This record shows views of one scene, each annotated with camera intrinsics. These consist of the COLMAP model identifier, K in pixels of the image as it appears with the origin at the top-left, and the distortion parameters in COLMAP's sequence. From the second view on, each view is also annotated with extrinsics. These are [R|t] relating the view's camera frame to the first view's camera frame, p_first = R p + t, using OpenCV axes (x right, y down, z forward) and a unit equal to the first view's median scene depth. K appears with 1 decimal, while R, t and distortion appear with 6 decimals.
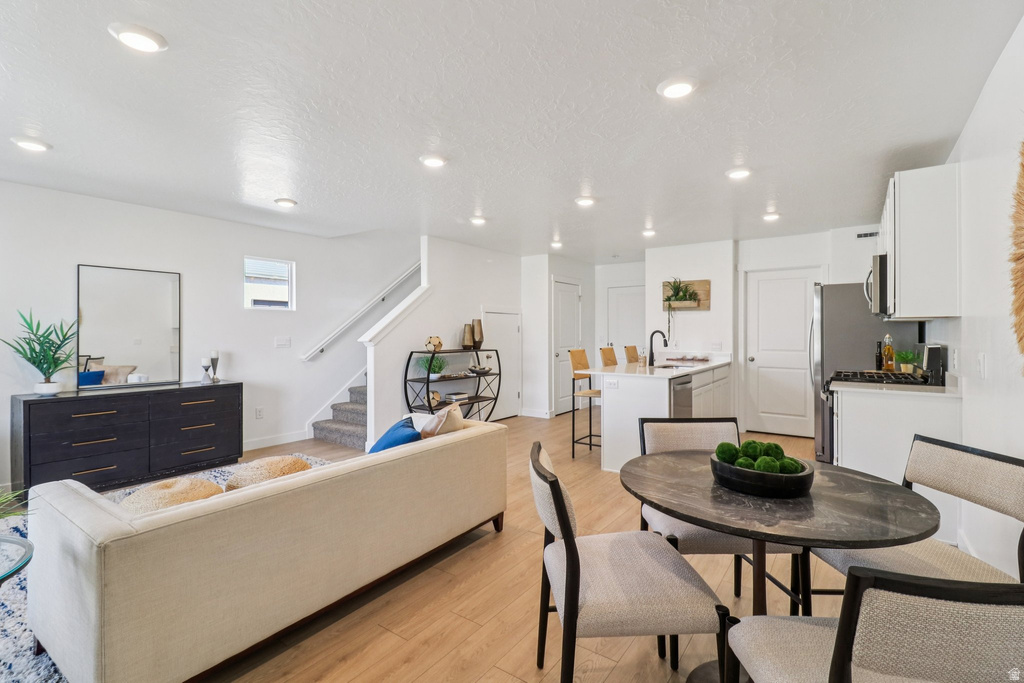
lens RADIAL K [[473.2, 0, 510.4], [0, 473.2, 336.2], [0, 0, 1]] dist [-0.000165, -0.000324]
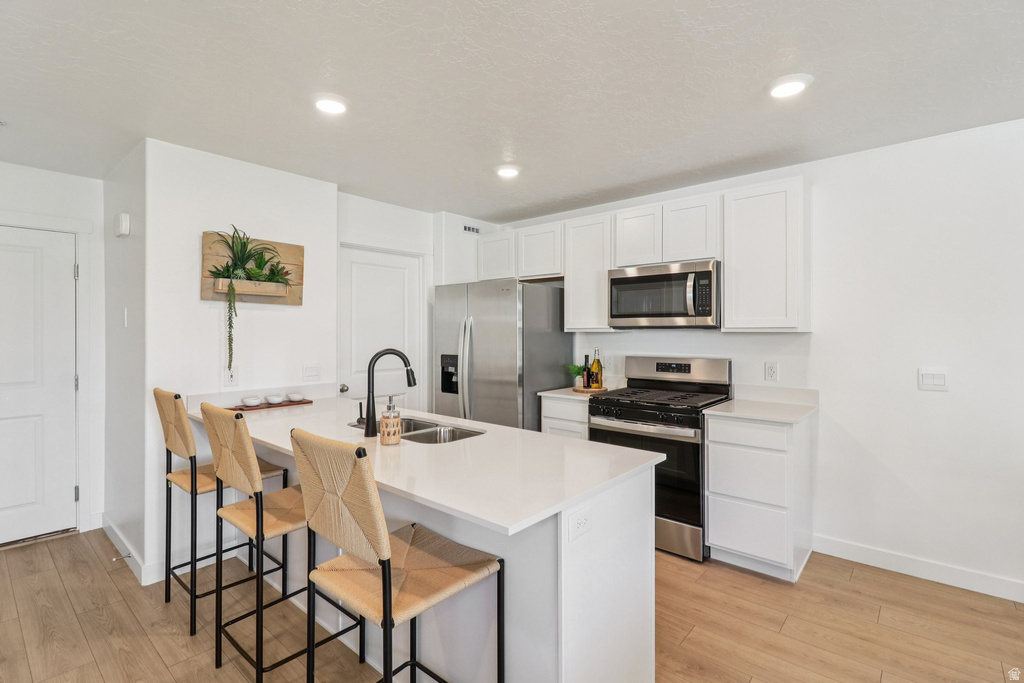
lens RADIAL K [[473.2, 0, 510.4], [0, 473.2, 336.2], [0, 0, 1]] dist [-0.000165, -0.000324]
pose [[0.109449, -0.002843, 0.993988, -0.068617], [0.010942, 0.999939, 0.001655, -0.018680], [-0.993932, 0.010695, 0.109474, 0.700211]]
